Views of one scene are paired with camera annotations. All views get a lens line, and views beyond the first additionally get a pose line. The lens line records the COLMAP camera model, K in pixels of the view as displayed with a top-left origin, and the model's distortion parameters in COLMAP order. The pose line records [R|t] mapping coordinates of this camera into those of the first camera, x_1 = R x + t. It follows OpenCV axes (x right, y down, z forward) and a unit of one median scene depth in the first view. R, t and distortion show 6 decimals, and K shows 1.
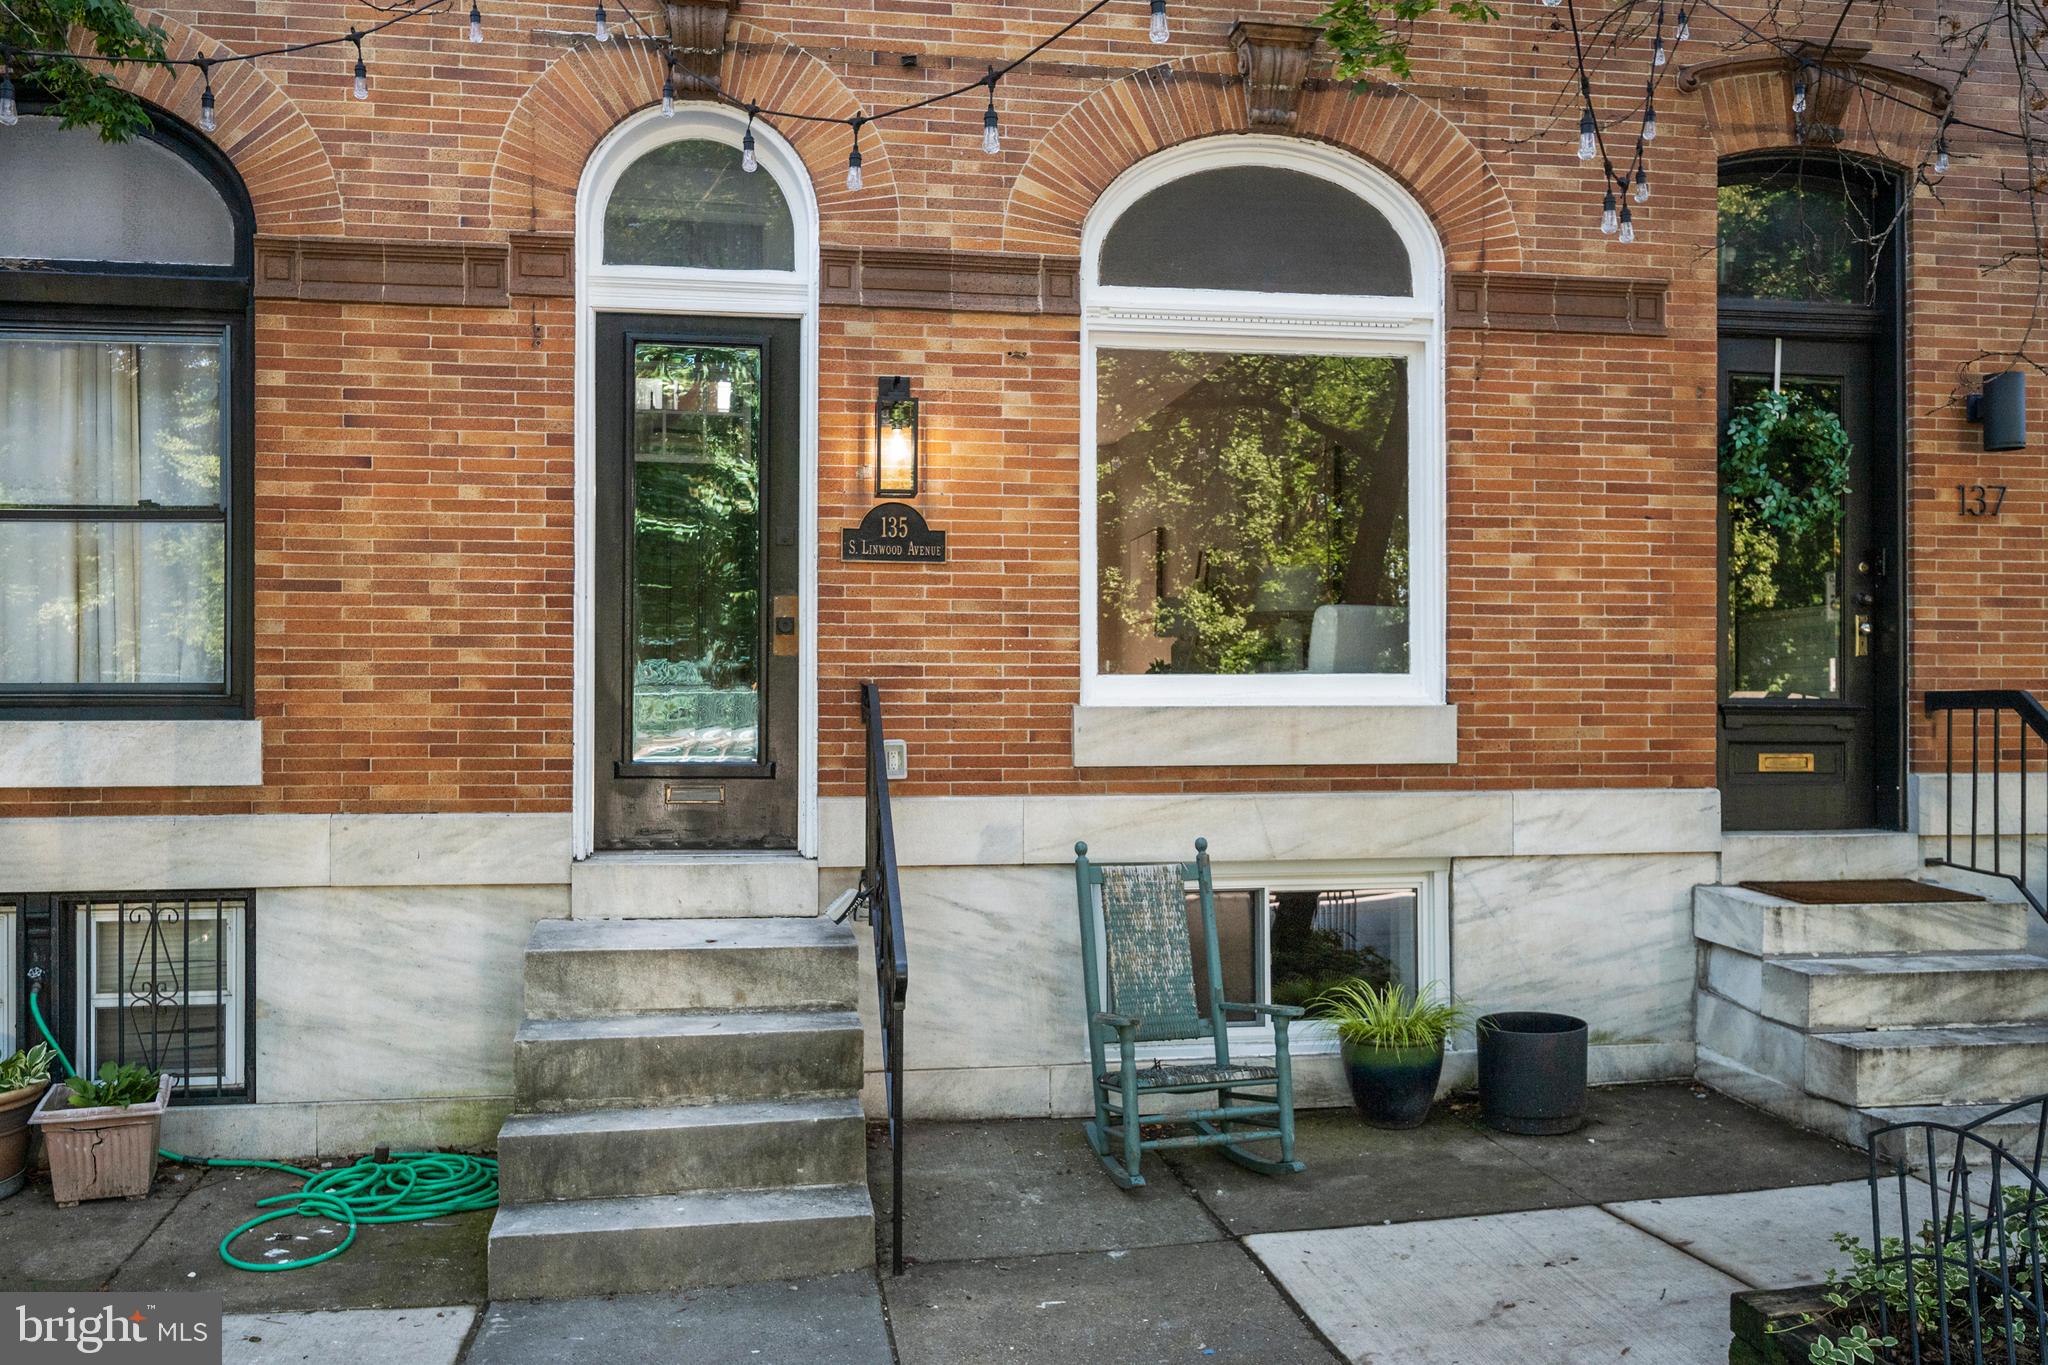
lens RADIAL K [[1741.1, 0, 1016.6], [0, 1741.1, 698.5], [0, 0, 1]] dist [-0.006090, 0.001430]
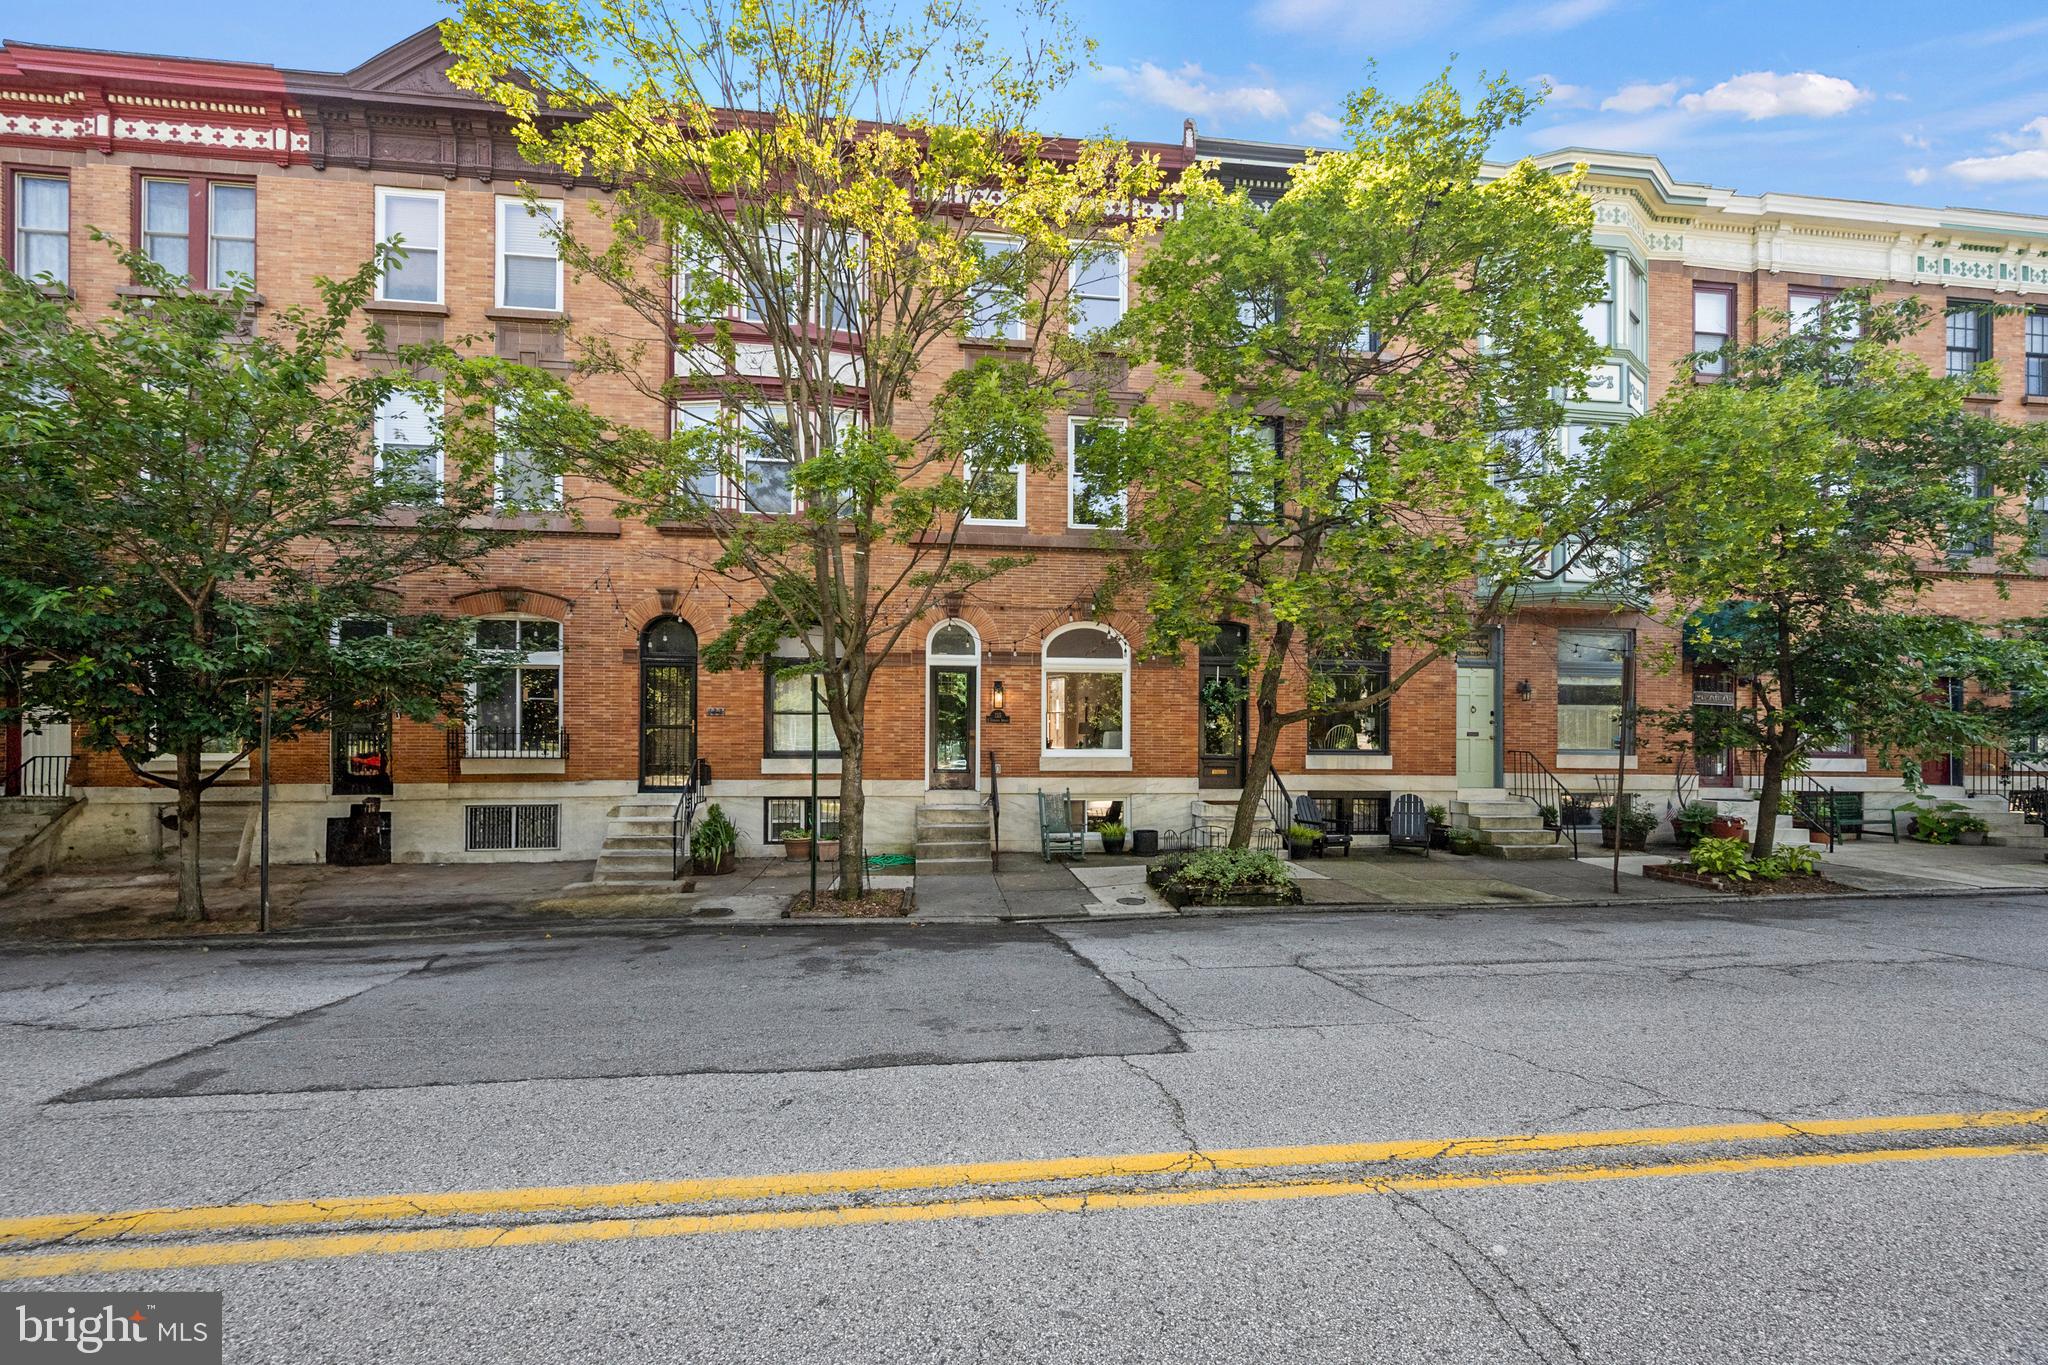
lens RADIAL K [[834.8, 0, 1011.3], [0, 834.8, 744.5], [0, 0, 1]] dist [0.000579, 0.000133]
pose [[0.998118, 0.005839, -0.061047, 0.090059], [-0.005966, 0.999980, -0.001903, -0.022213], [0.061034, 0.002264, 0.998133, -1.072046]]
